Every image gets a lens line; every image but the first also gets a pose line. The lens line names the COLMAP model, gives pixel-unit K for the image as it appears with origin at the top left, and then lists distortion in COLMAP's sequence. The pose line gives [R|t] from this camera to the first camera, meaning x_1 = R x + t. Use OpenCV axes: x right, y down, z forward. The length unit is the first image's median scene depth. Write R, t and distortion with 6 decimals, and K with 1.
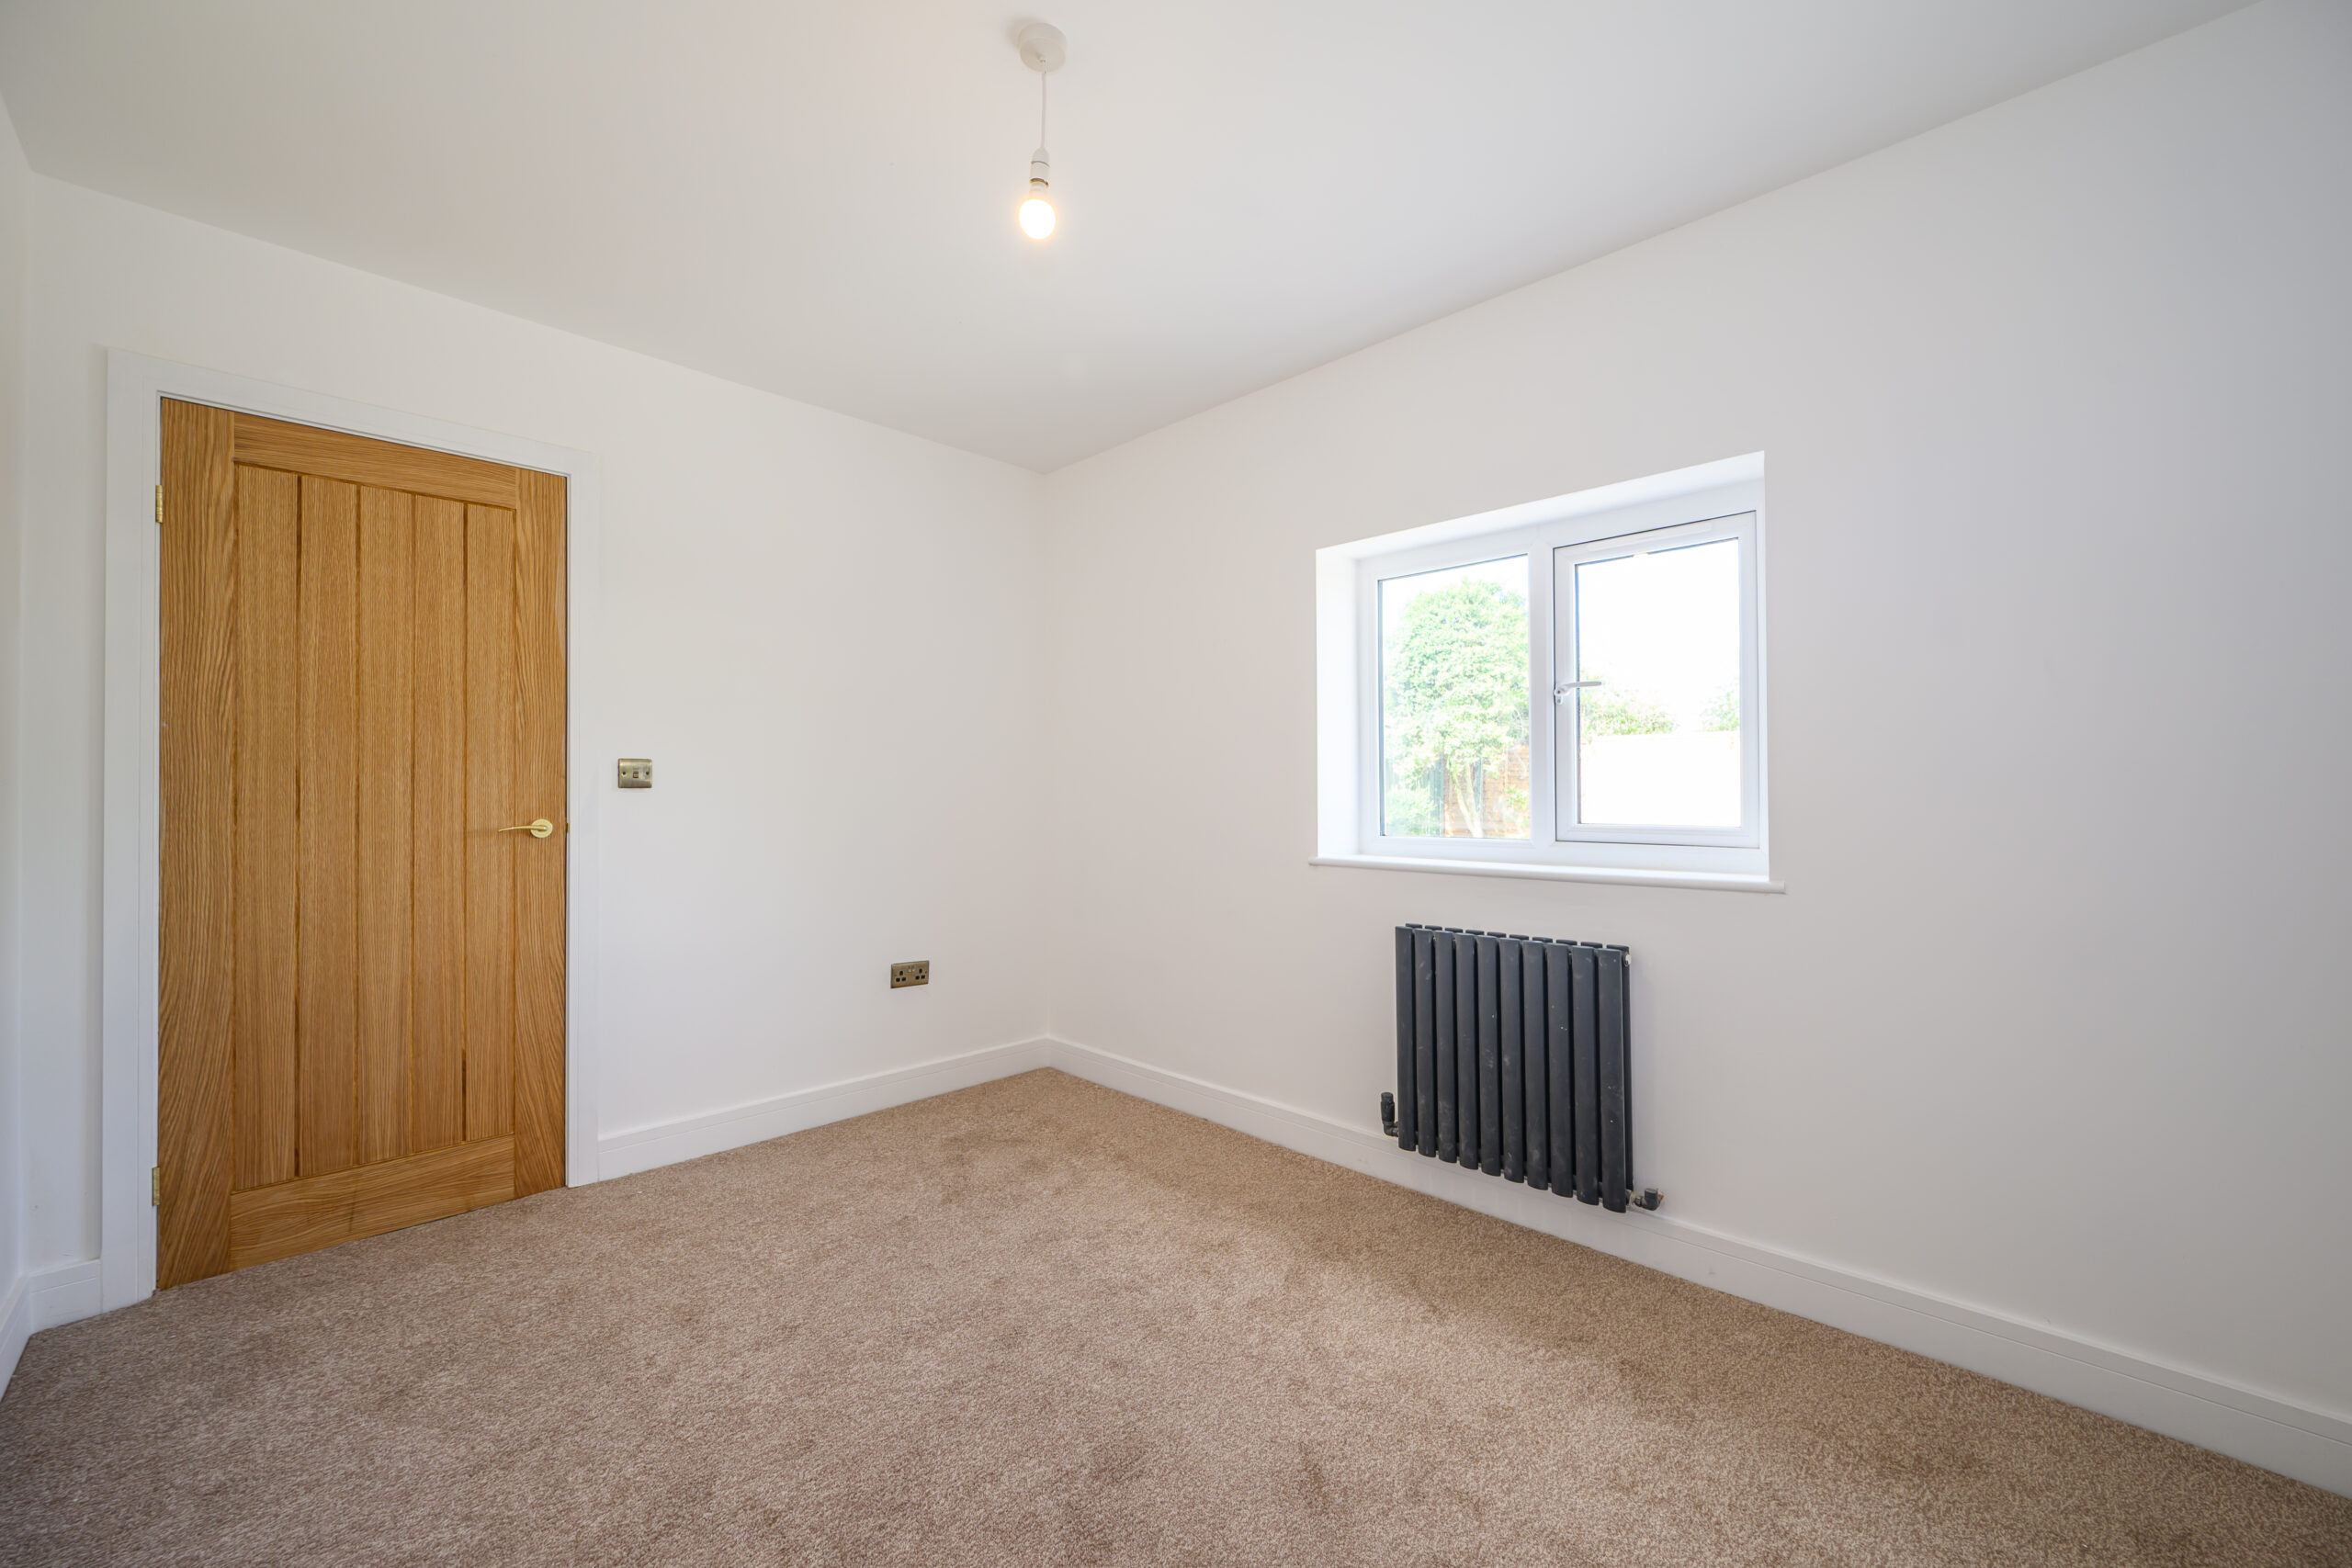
lens RADIAL K [[912.5, 0, 1172.0], [0, 912.5, 784.3], [0, 0, 1]] dist [-0.001061, -0.000220]
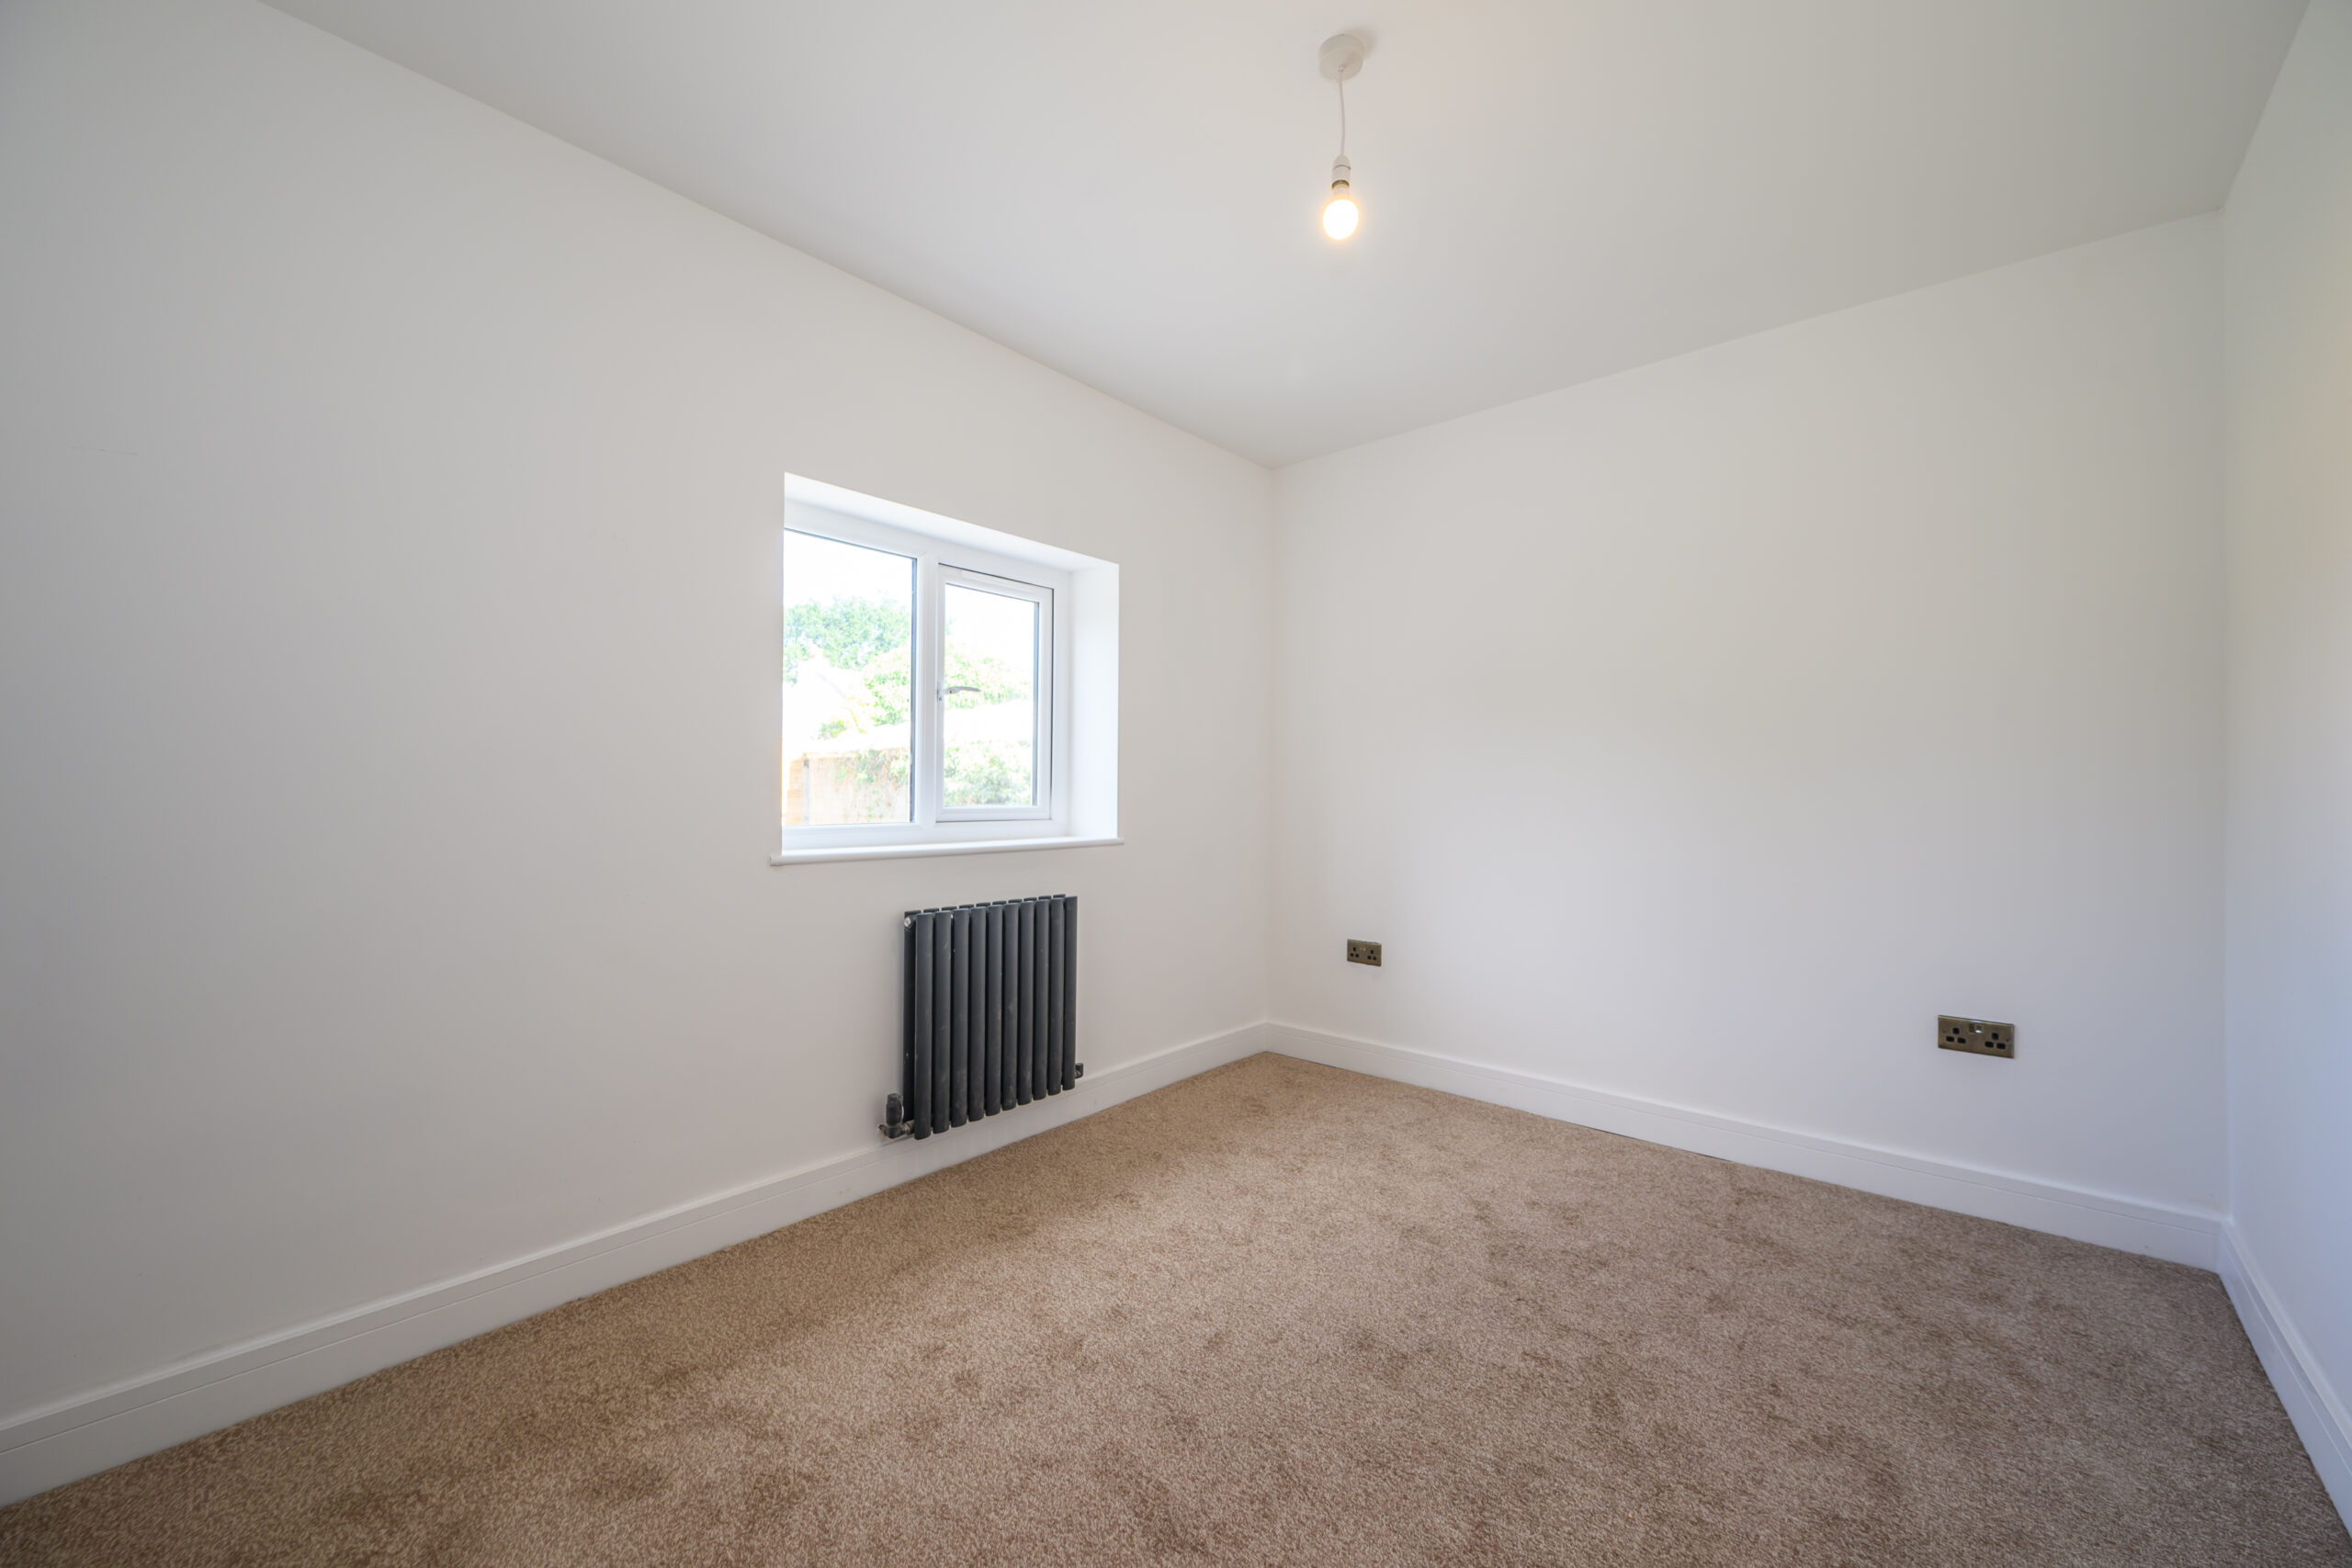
lens RADIAL K [[931.5, 0, 1178.0], [0, 931.5, 793.5], [0, 0, 1]] dist [0.001119, 0.000066]
pose [[-0.073773, 0.003994, 0.997267, -0.795201], [-0.015970, 0.999859, -0.005185, 0.028435], [-0.997147, -0.016308, -0.073699, 0.829079]]
